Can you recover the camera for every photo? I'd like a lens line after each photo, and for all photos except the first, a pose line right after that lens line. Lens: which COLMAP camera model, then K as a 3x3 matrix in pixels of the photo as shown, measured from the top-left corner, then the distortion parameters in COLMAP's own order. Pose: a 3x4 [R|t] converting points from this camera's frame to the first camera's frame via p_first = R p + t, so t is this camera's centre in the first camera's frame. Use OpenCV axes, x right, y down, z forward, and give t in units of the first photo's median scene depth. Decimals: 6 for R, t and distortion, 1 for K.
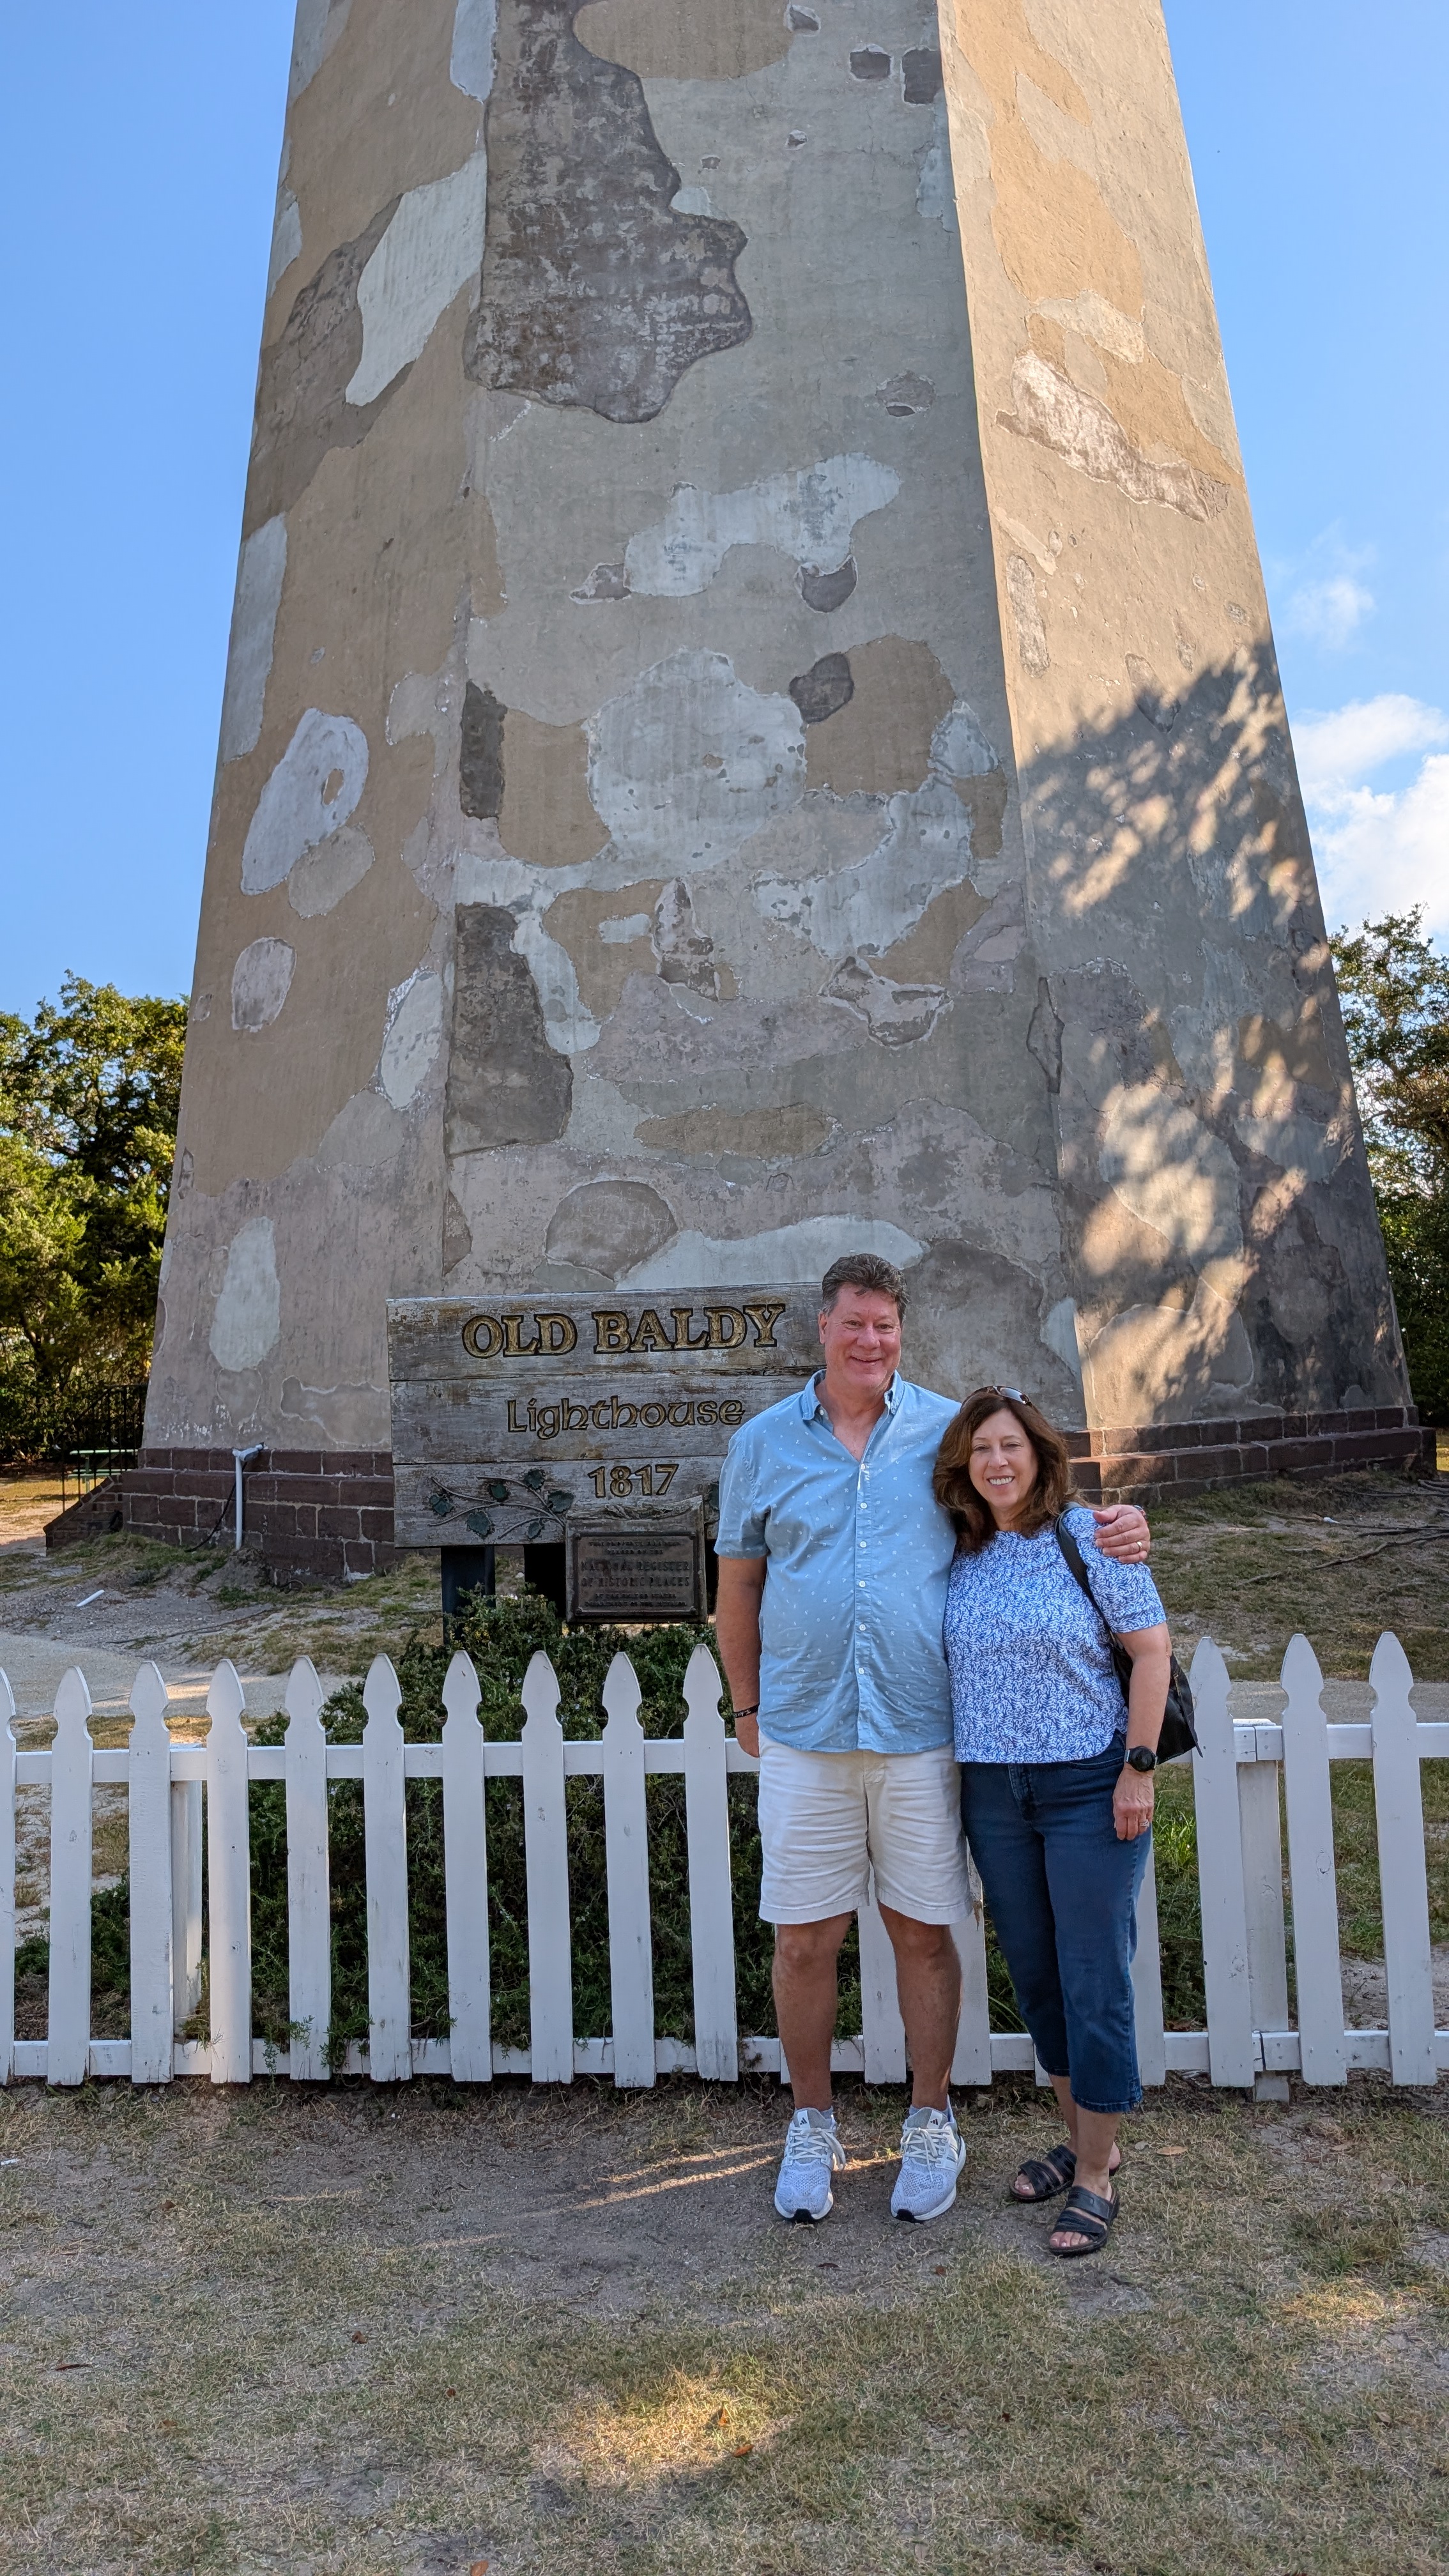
lens RADIAL K [[1886.9, 0, 701.8], [0, 1886.9, 1284.7], [0, 0, 1]] dist [0.015922, -0.012100]
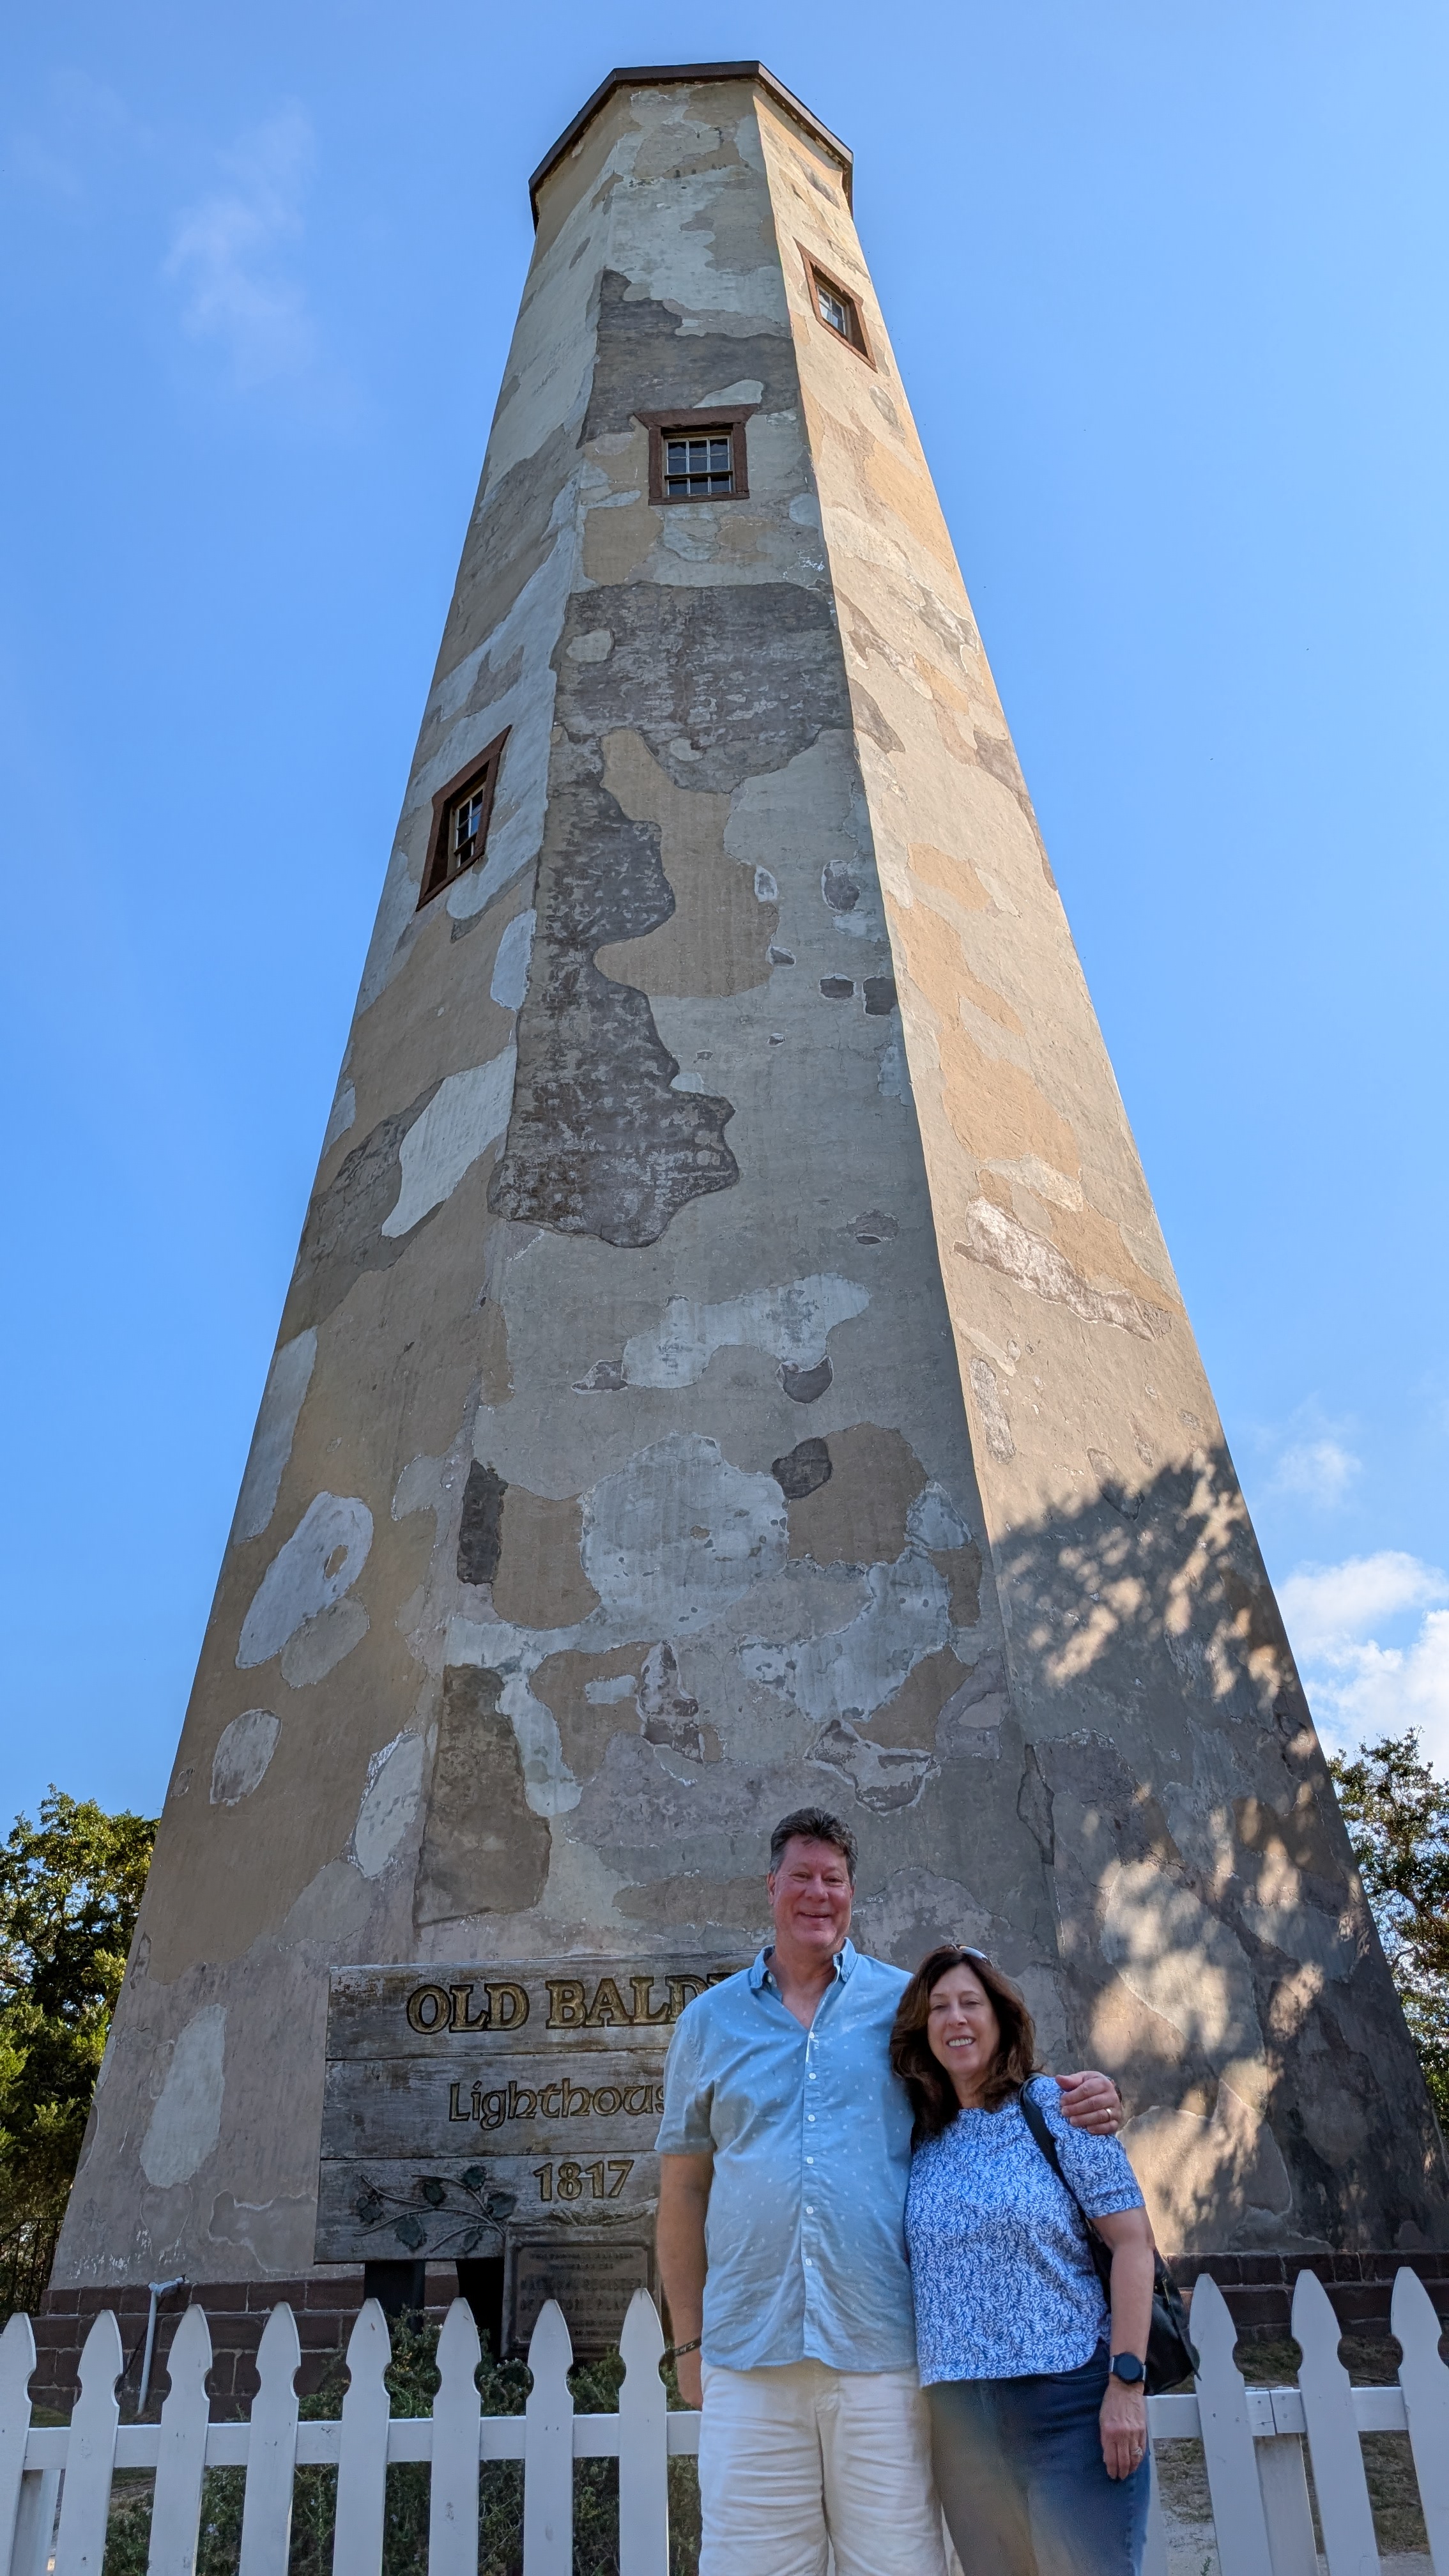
lens RADIAL K [[1874.2, 0, 697.1], [0, 1874.2, 1279.3], [0, 0, 1]] dist [0.071045, -0.120931]
pose [[0.999925, 0.010960, -0.005458, 0.008146], [-0.012243, 0.901879, -0.431815, 0.045967], [0.000190, 0.431849, 0.901946, -0.002943]]
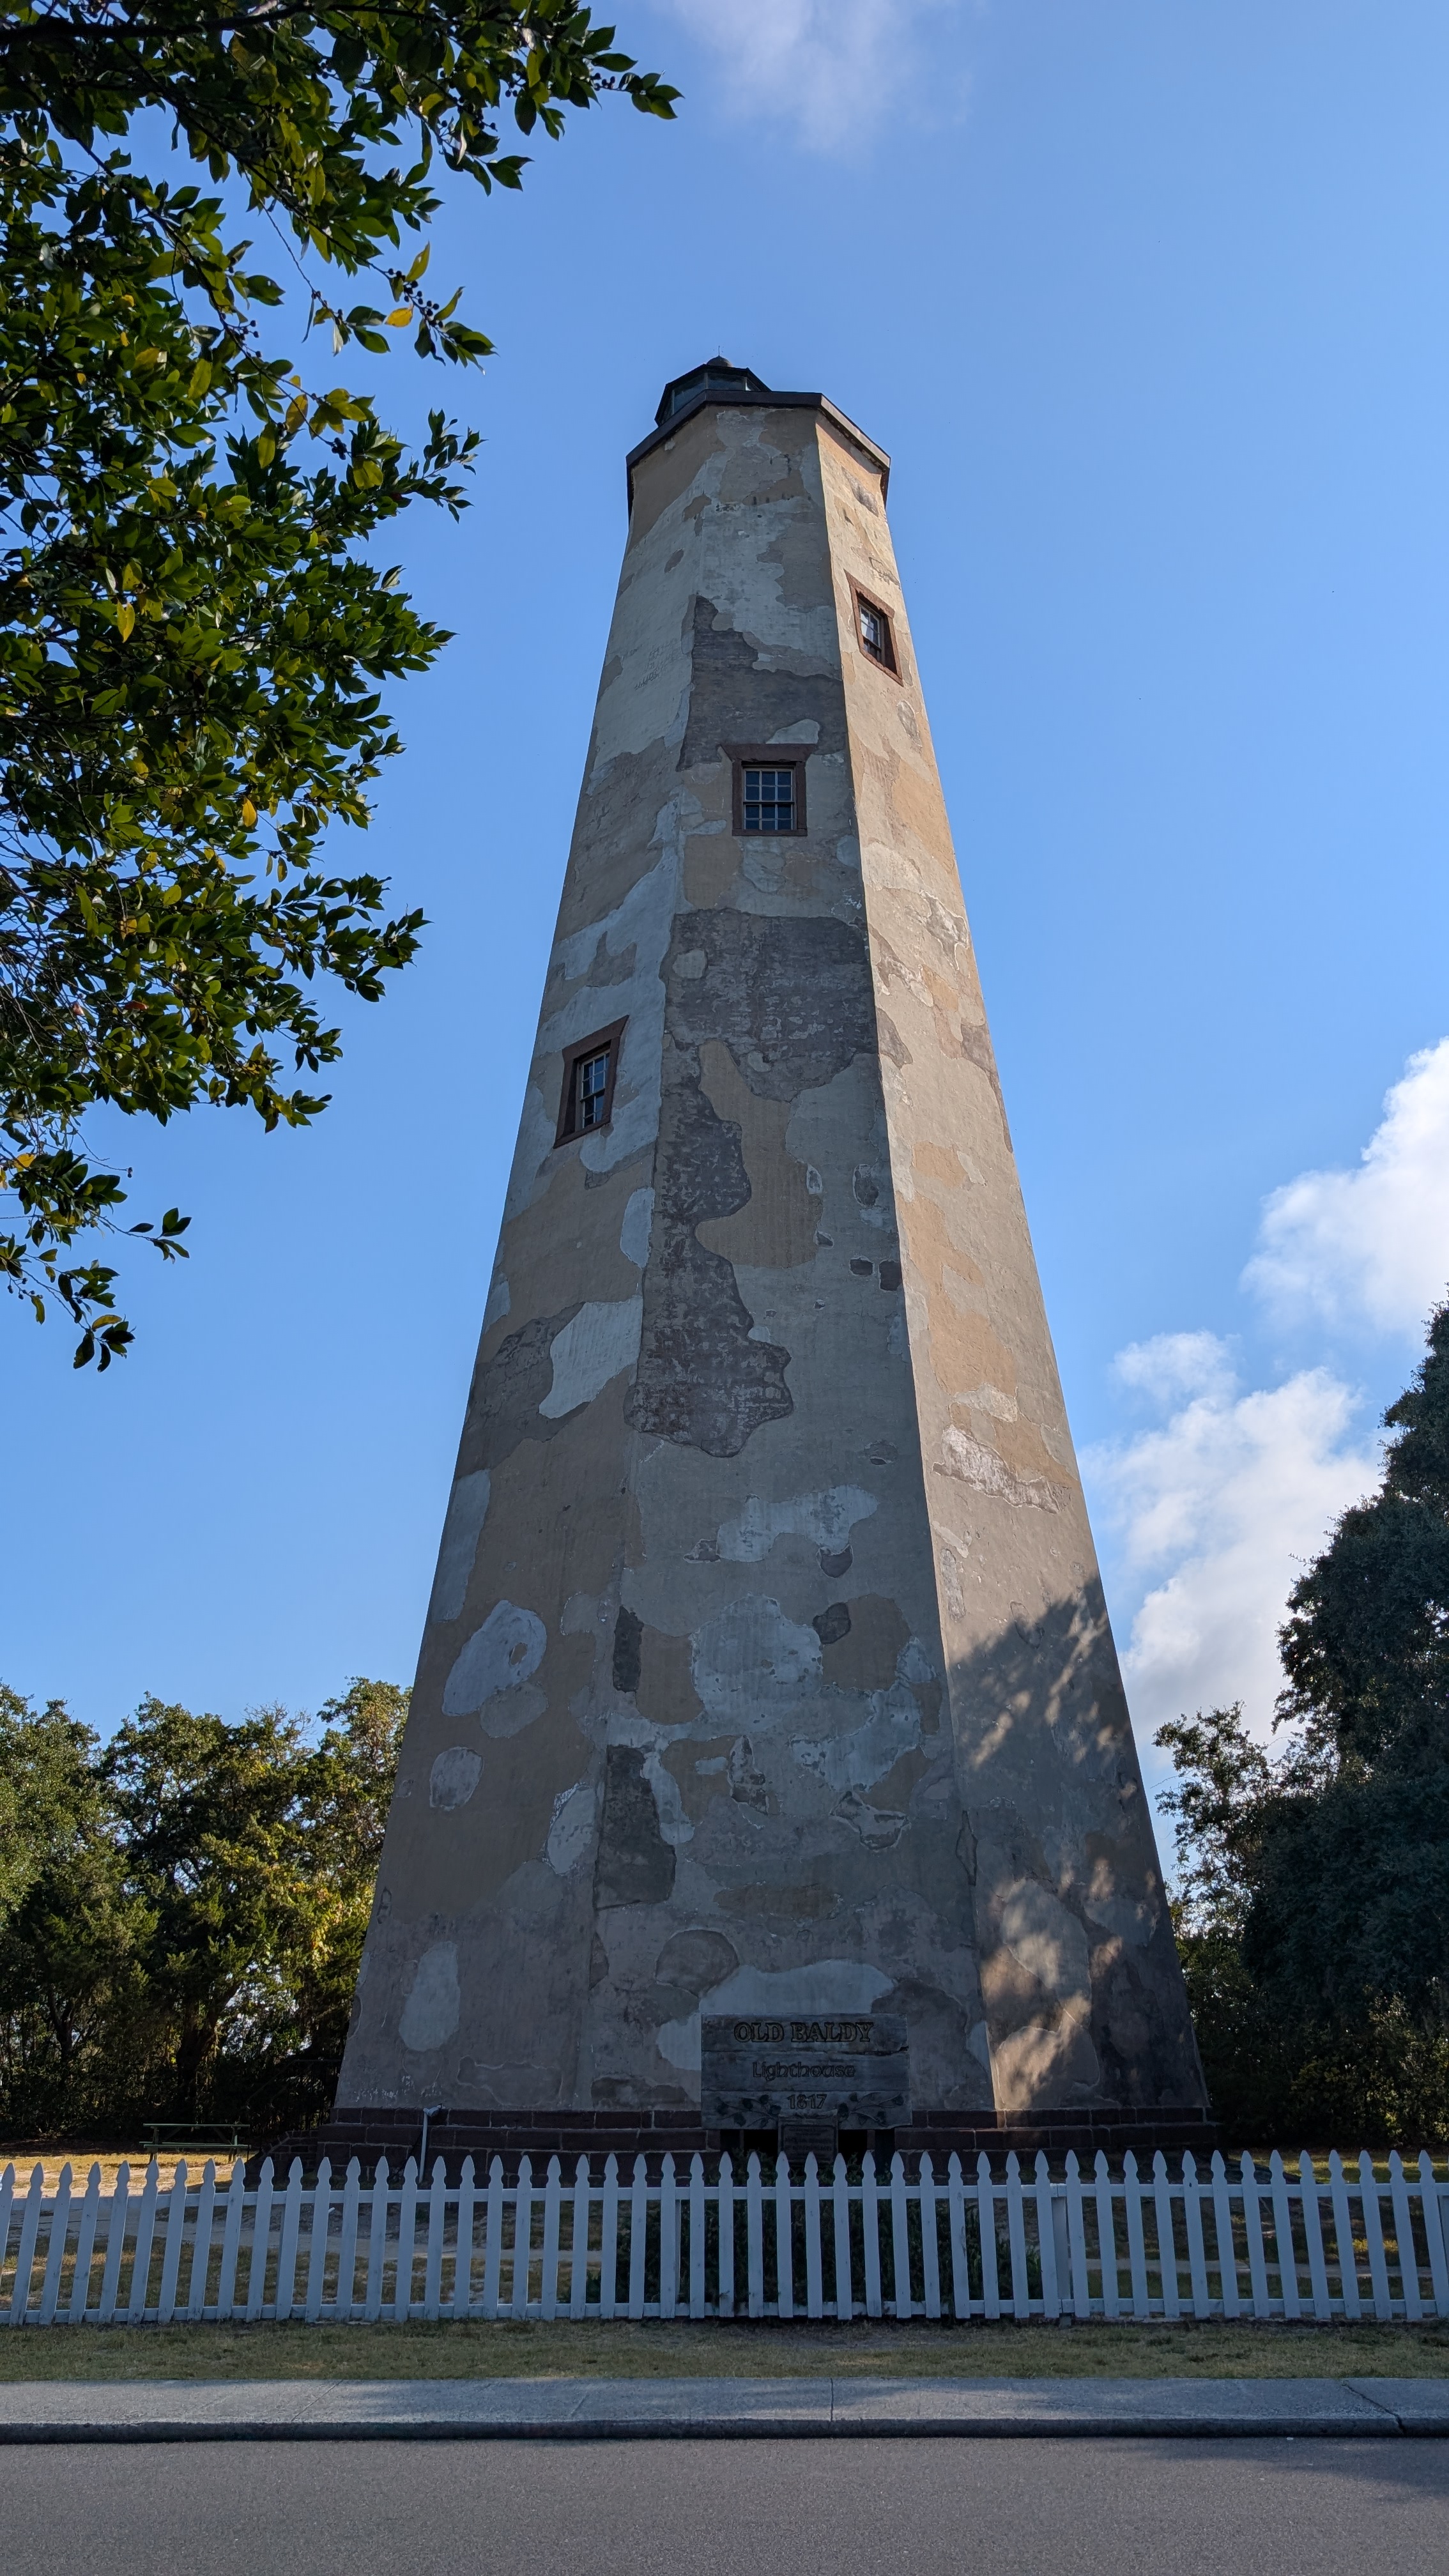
lens RADIAL K [[1890.5, 0, 724.5], [0, 1890.5, 1288.0], [0, 0, 1]] dist [0.123070, -0.327729]
pose [[0.996463, 0.061319, 0.057460, -0.145870], [-0.037927, 0.938340, -0.343627, -0.010127], [-0.074987, 0.340232, 0.937347, -0.673203]]
